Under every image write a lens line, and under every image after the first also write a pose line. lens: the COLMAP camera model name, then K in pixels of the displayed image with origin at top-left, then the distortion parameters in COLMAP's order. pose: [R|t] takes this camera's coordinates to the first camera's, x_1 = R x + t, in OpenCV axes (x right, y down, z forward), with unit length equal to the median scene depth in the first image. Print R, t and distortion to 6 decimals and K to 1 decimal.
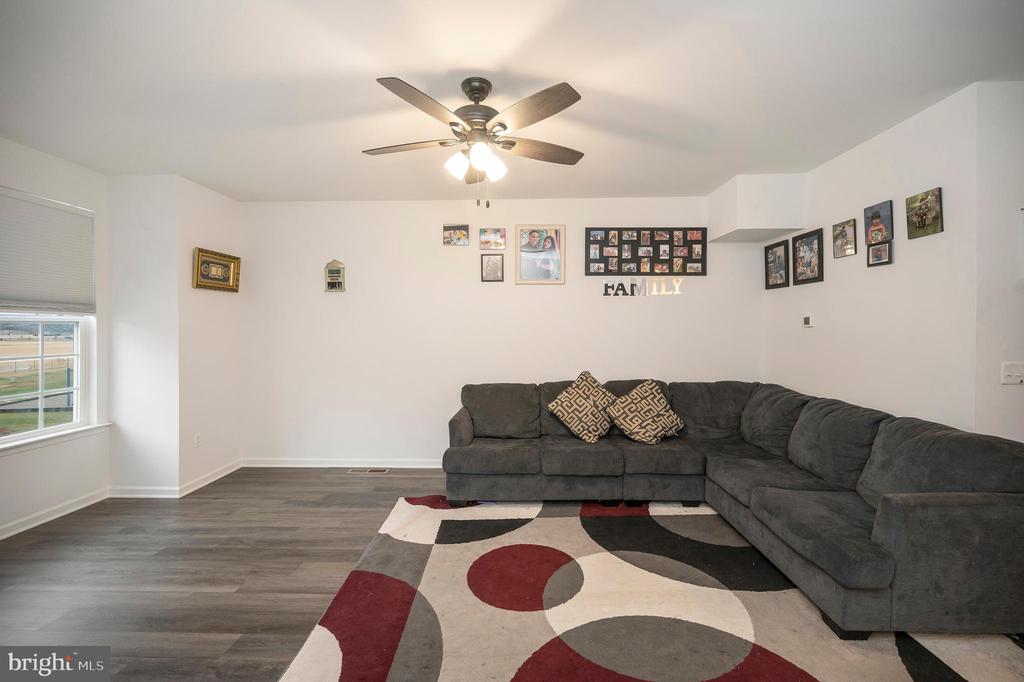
lens RADIAL K [[411.6, 0, 511.2], [0, 411.6, 339.5], [0, 0, 1]] dist [-0.001044, -0.000071]
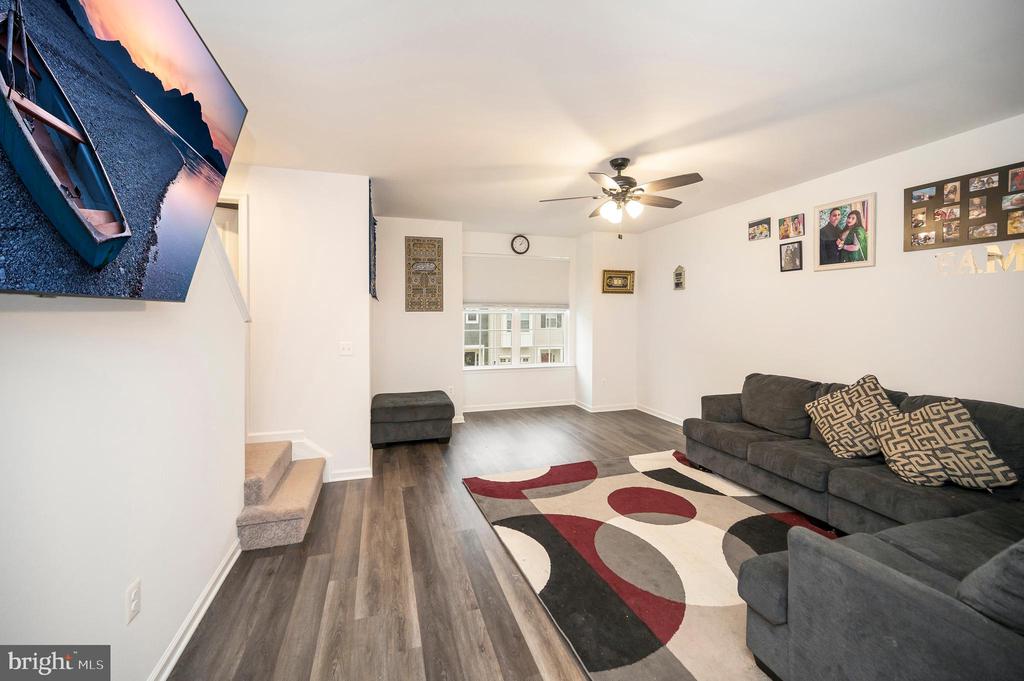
lens RADIAL K [[418.5, 0, 510.0], [0, 418.5, 316.0], [0, 0, 1]] dist [-0.001072, -0.000373]
pose [[0.317683, 0.007247, -0.948169, 0.766607], [-0.034696, 0.999390, -0.003986, -0.010347], [0.947562, 0.034164, 0.317741, 0.080263]]
